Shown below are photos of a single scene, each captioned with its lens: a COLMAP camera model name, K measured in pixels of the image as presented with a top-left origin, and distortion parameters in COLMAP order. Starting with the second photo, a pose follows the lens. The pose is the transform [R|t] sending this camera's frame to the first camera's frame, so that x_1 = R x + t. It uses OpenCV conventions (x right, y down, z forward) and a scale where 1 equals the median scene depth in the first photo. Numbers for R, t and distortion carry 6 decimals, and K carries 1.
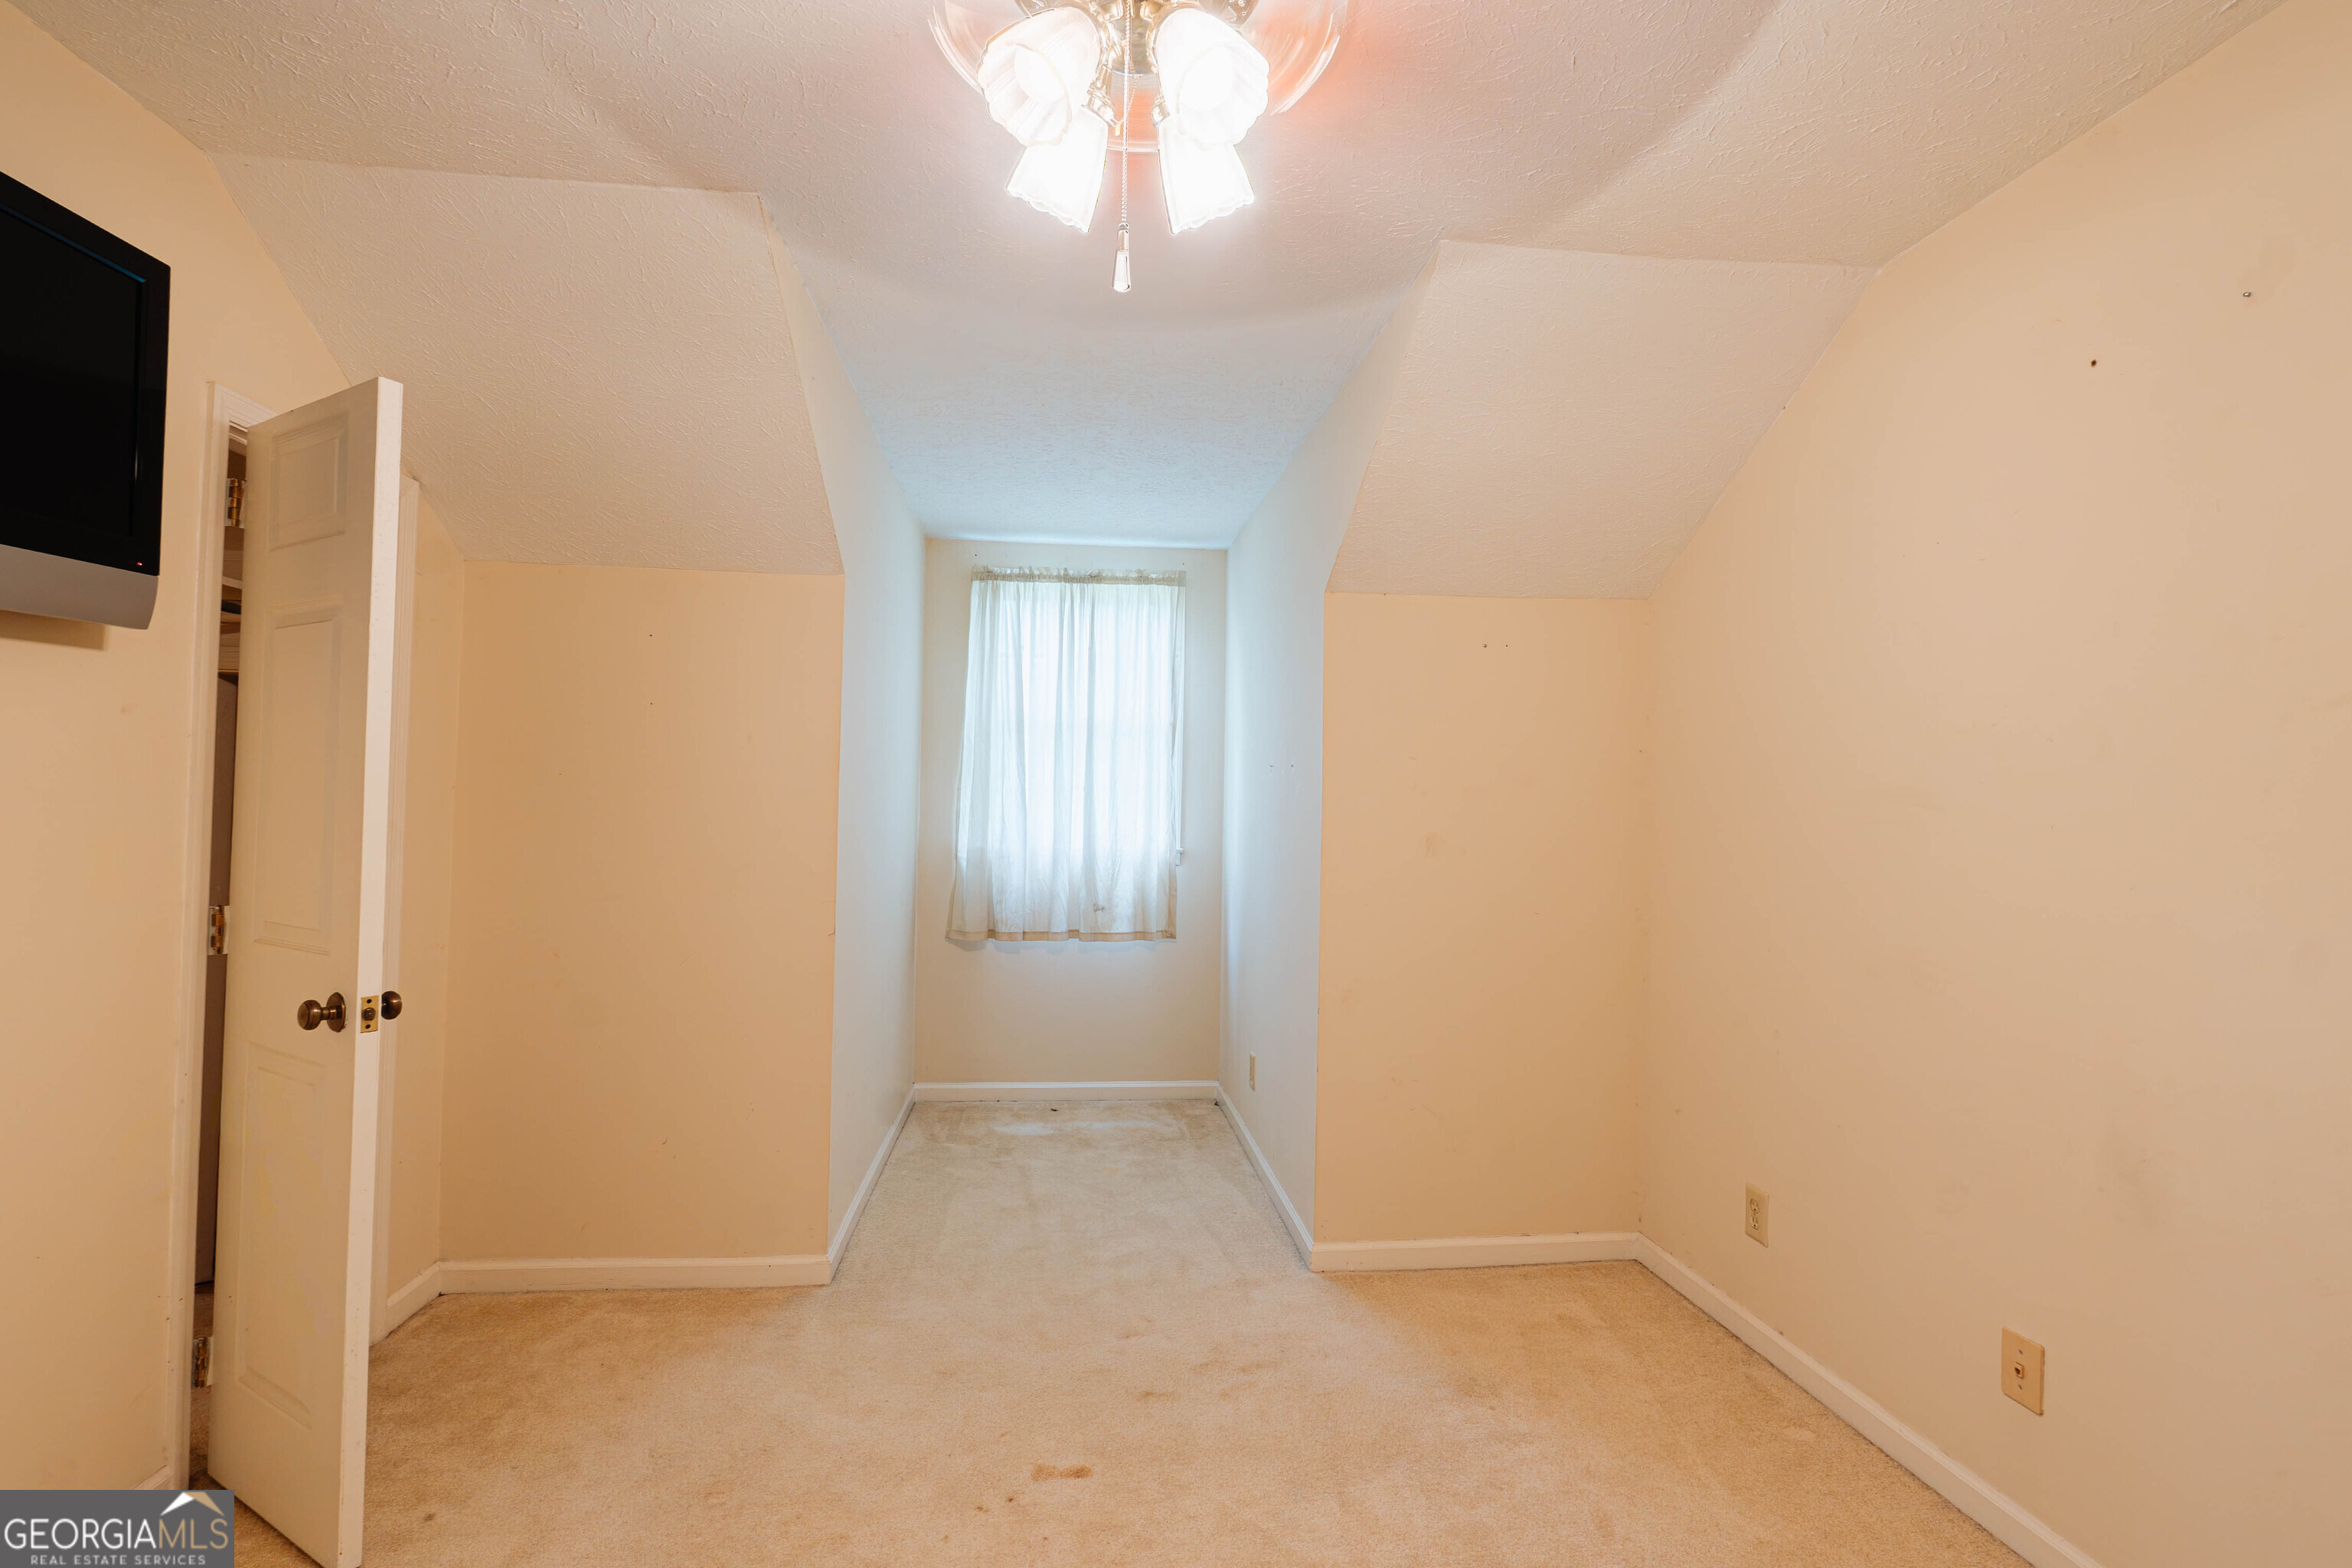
lens RADIAL K [[1064.8, 0, 1167.3], [0, 1064.8, 794.8], [0, 0, 1]] dist [-0.014895, 0.000321]
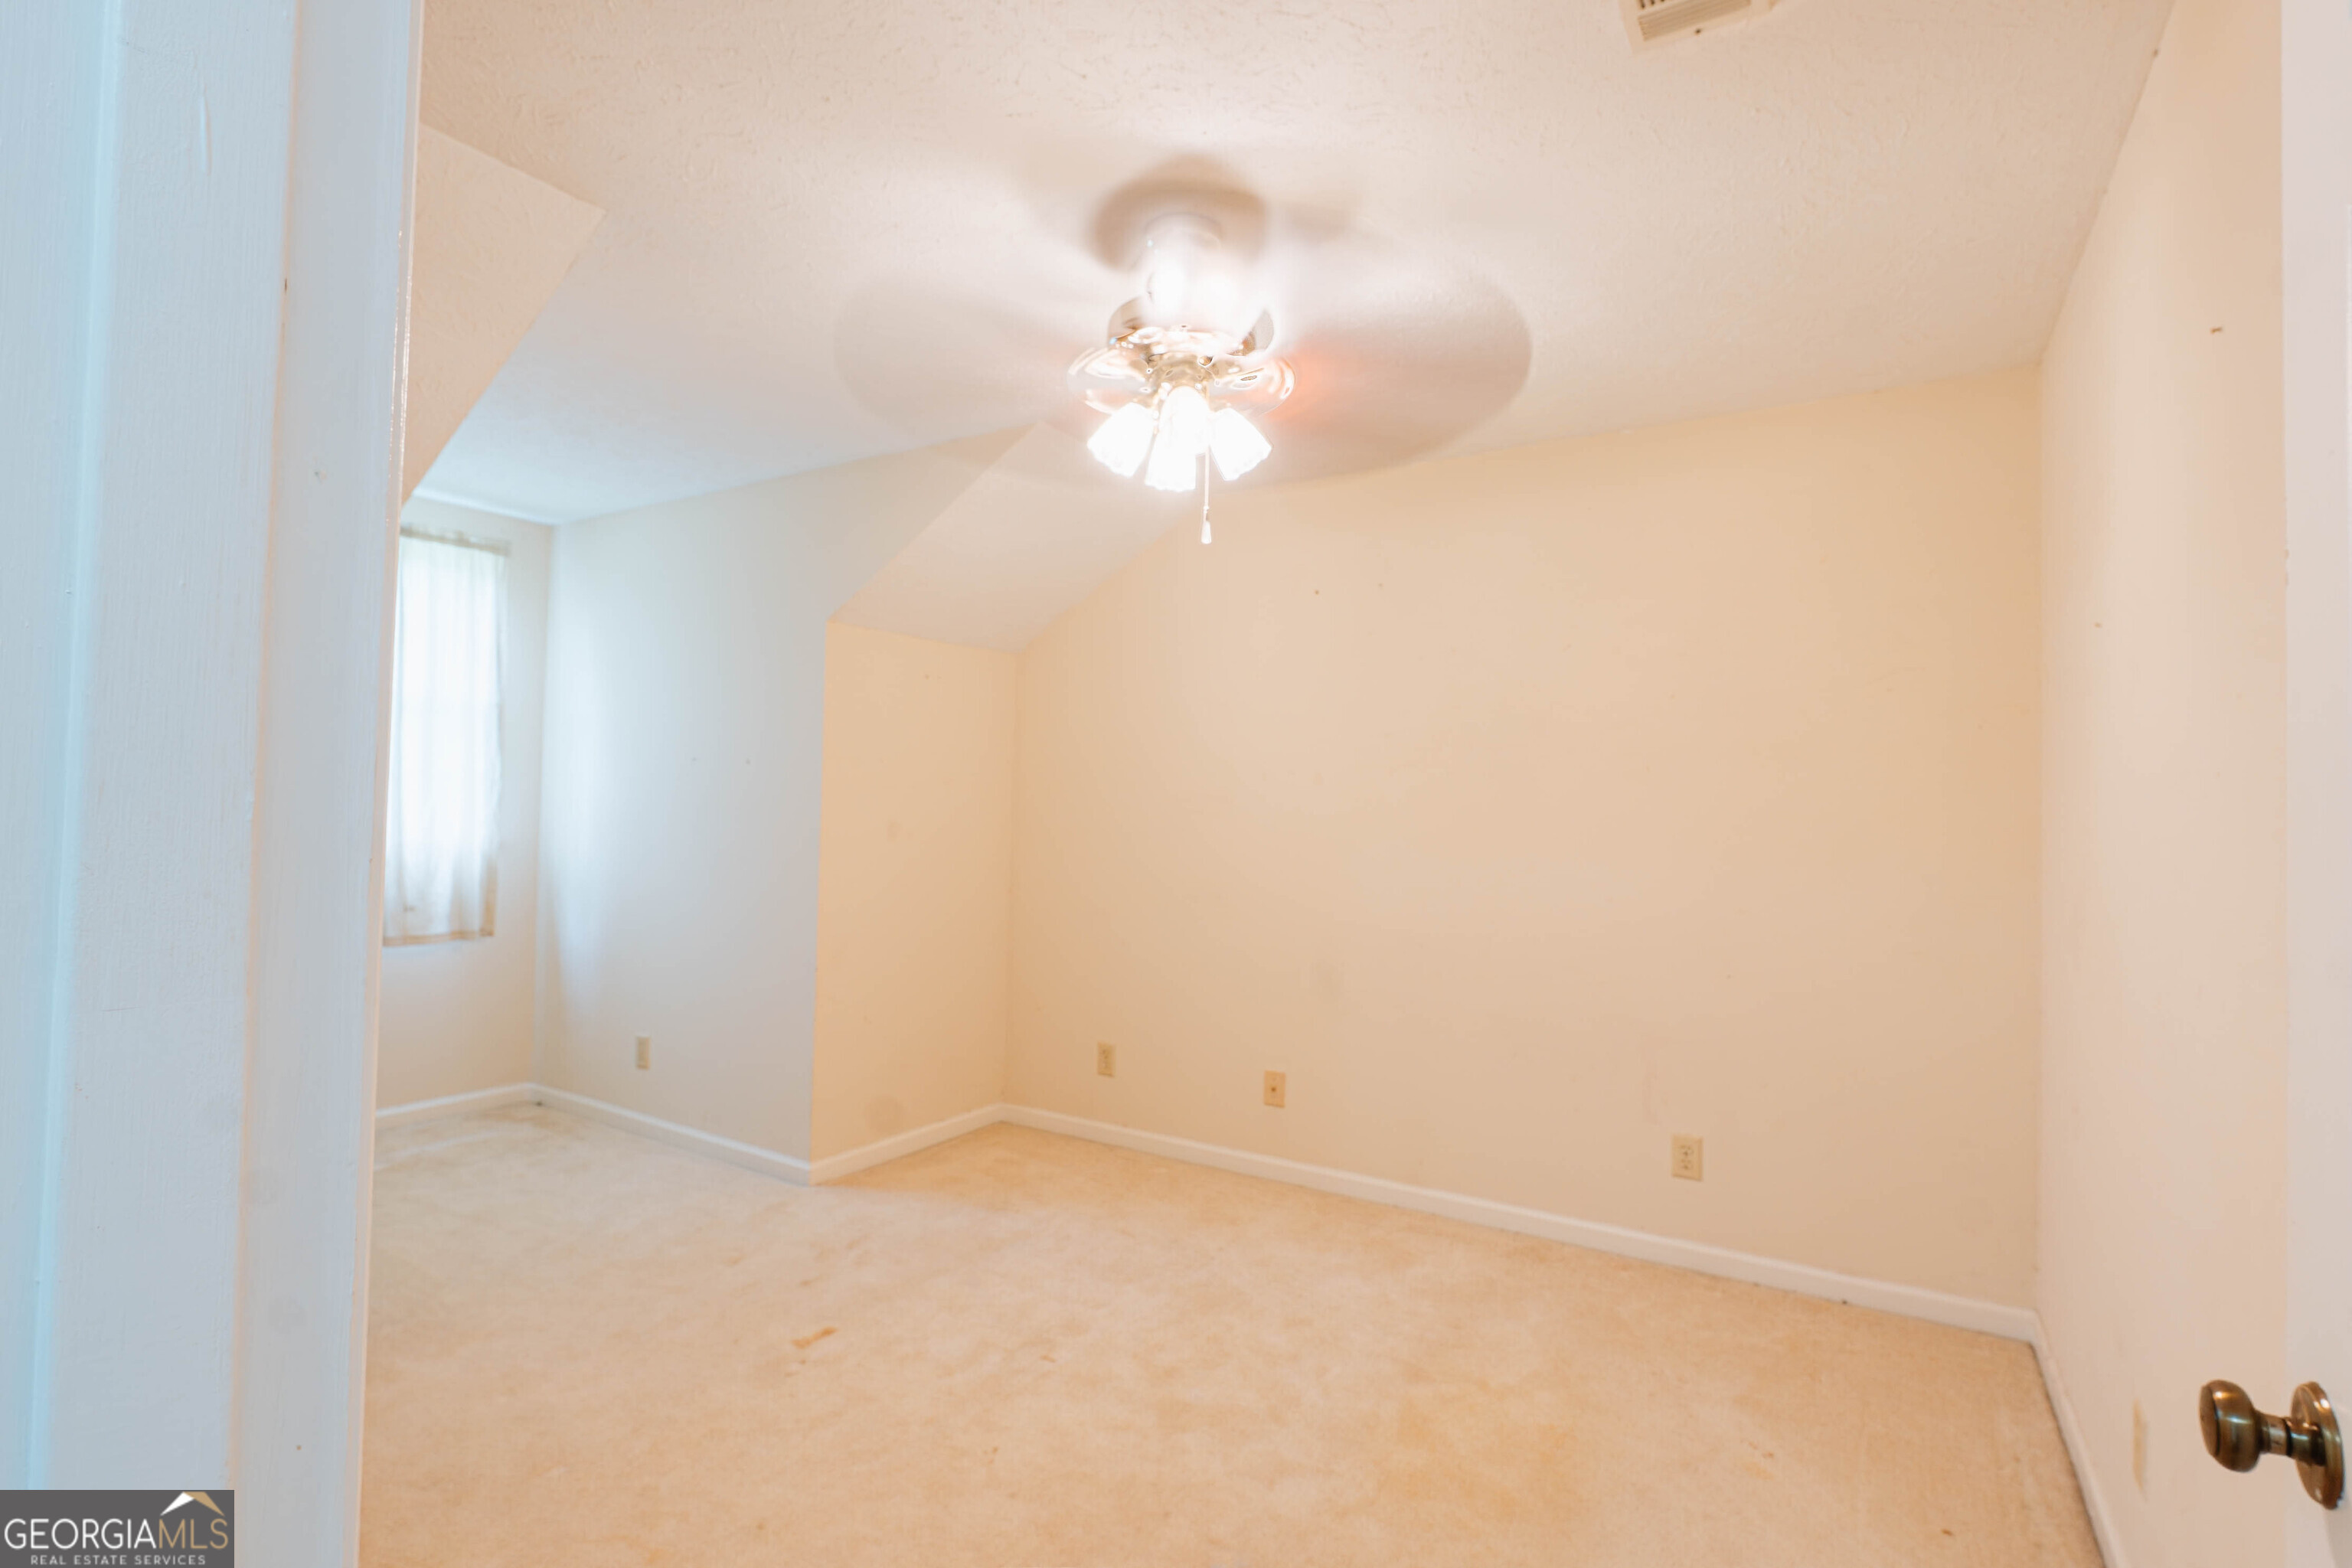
lens RADIAL K [[1092.6, 0, 1176.7], [0, 1092.6, 804.5], [0, 0, 1]] dist [-0.034578, 0.000136]
pose [[0.615252, 0.003475, 0.788323, -0.376479], [-0.022054, 0.999675, 0.012806, -0.004937], [-0.788022, -0.025264, 0.615129, -0.044971]]
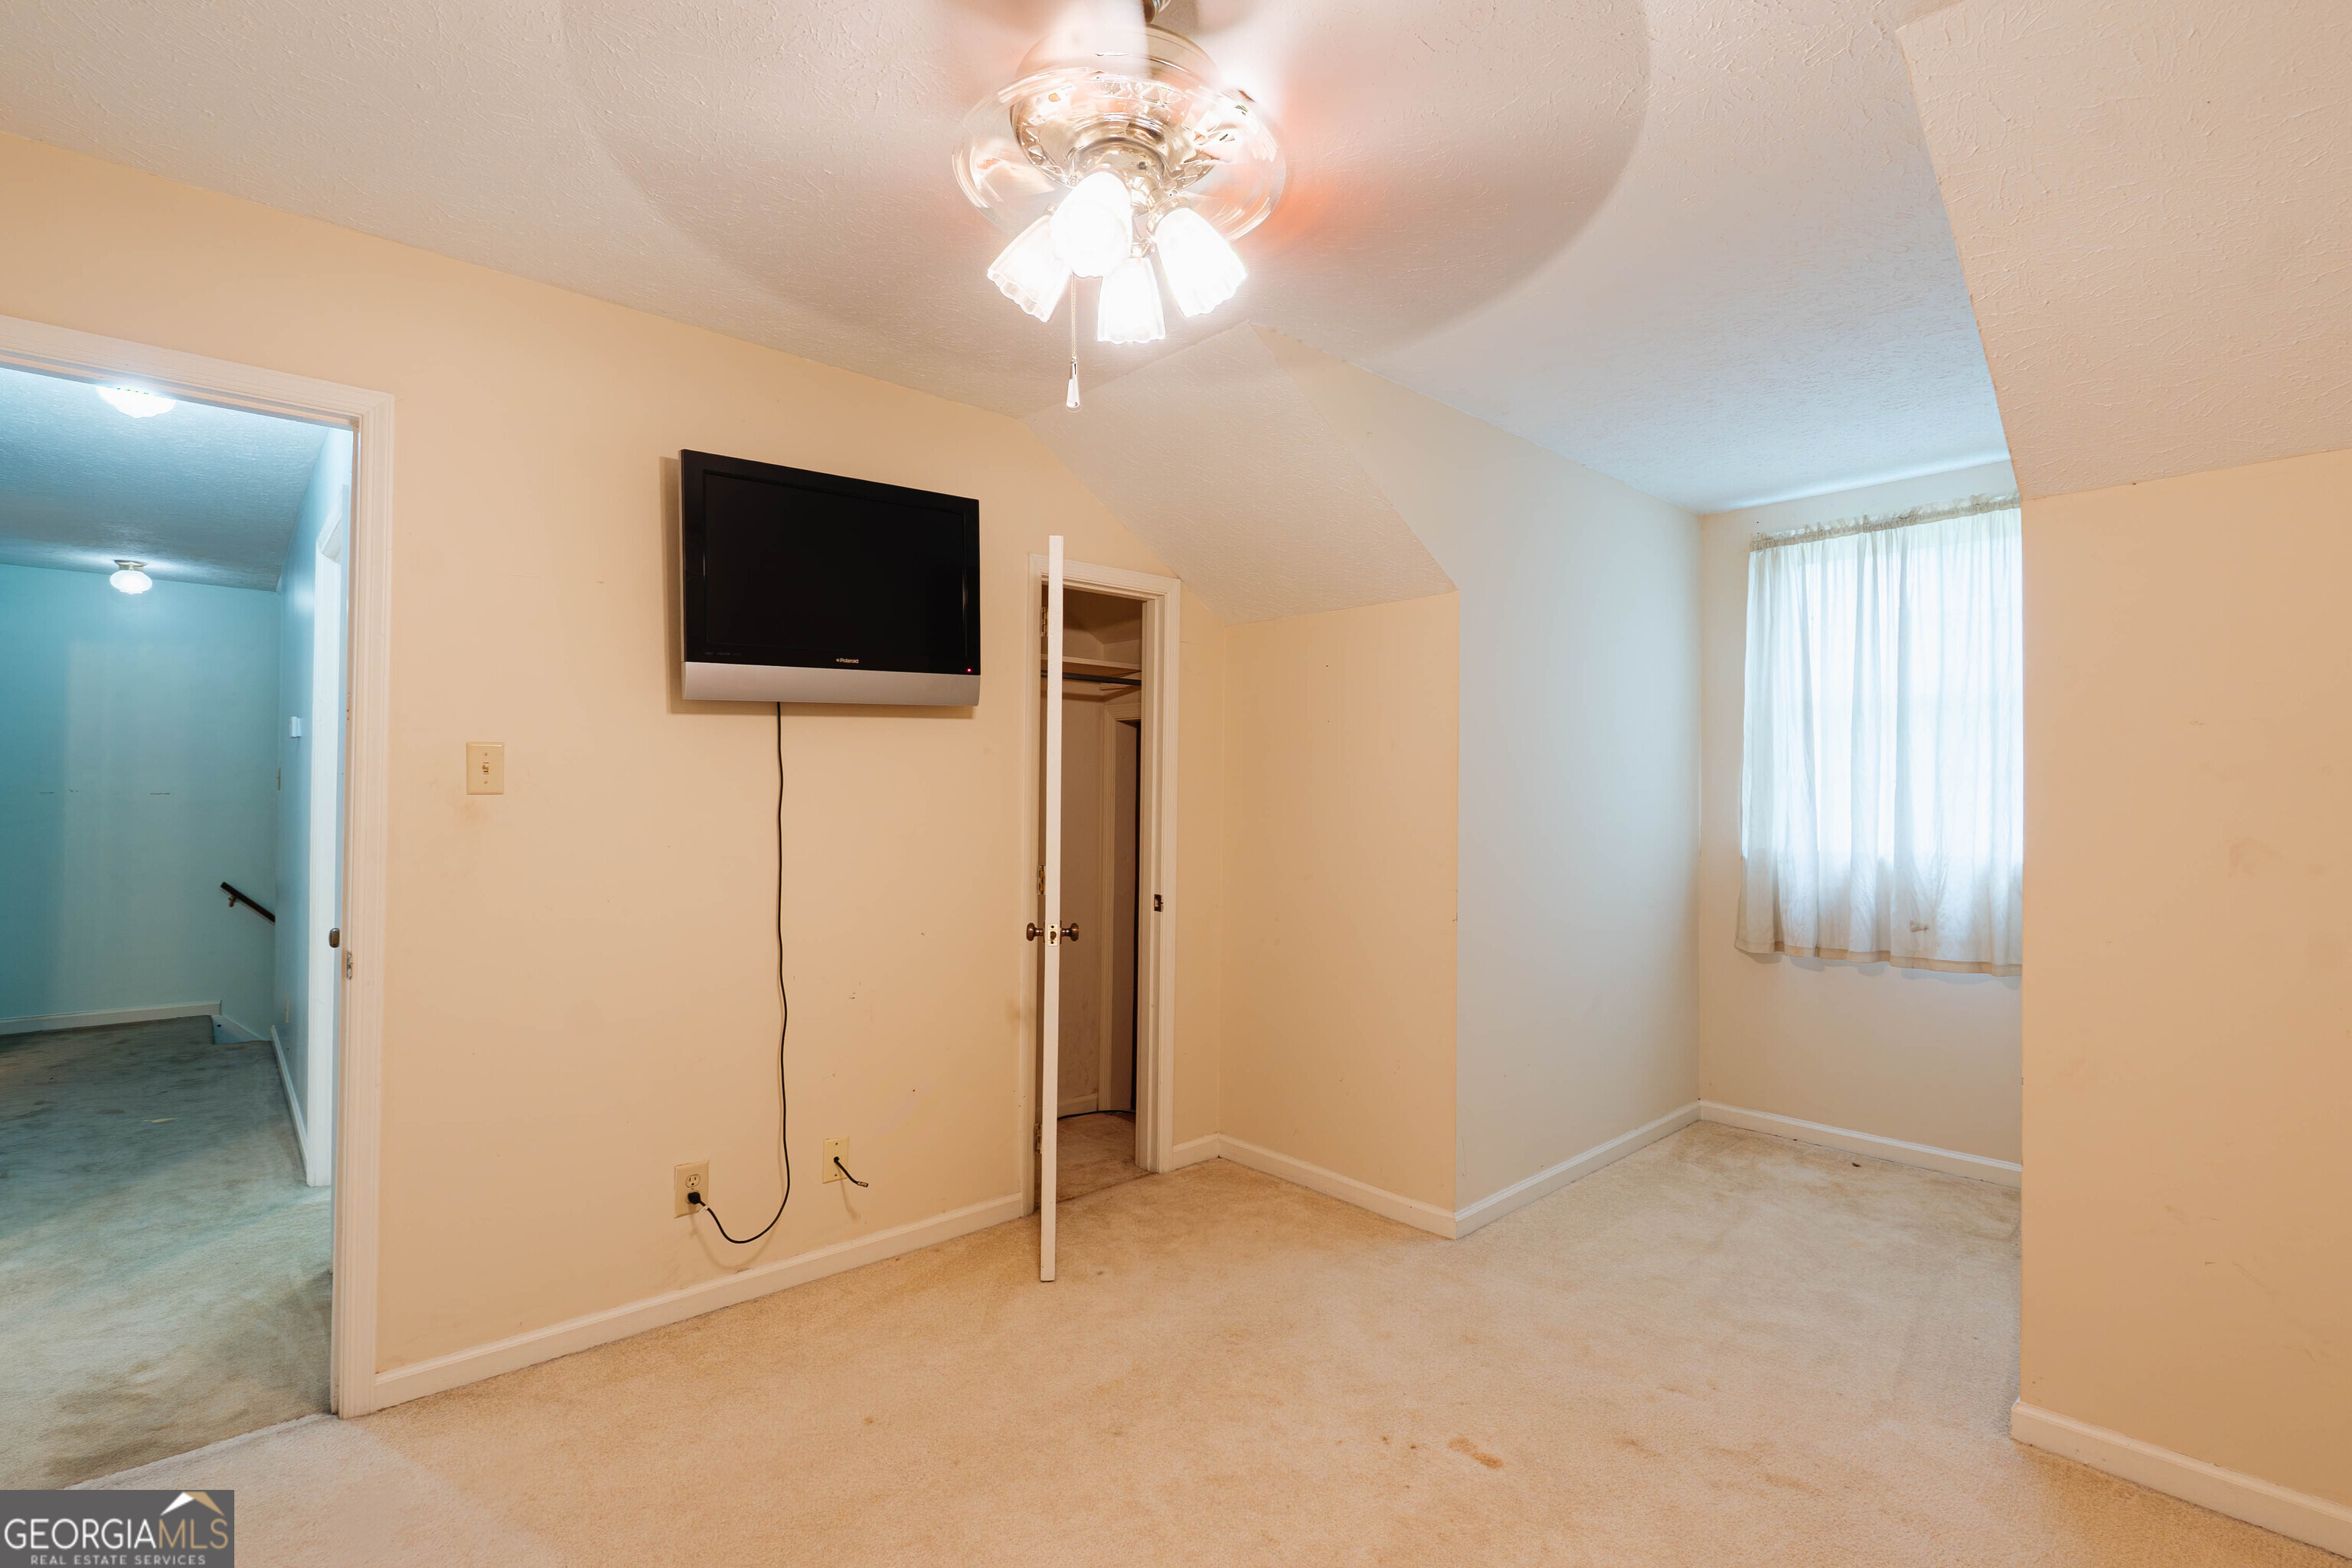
lens RADIAL K [[1075.3, 0, 1172.2], [0, 1075.3, 786.3], [0, 0, 1]] dist [-0.006861, 0.000538]
pose [[0.594605, -0.019587, -0.803780, 0.255263], [0.013416, 0.999806, -0.014440, 0.003693], [0.803906, -0.002197, 0.594752, 0.067191]]
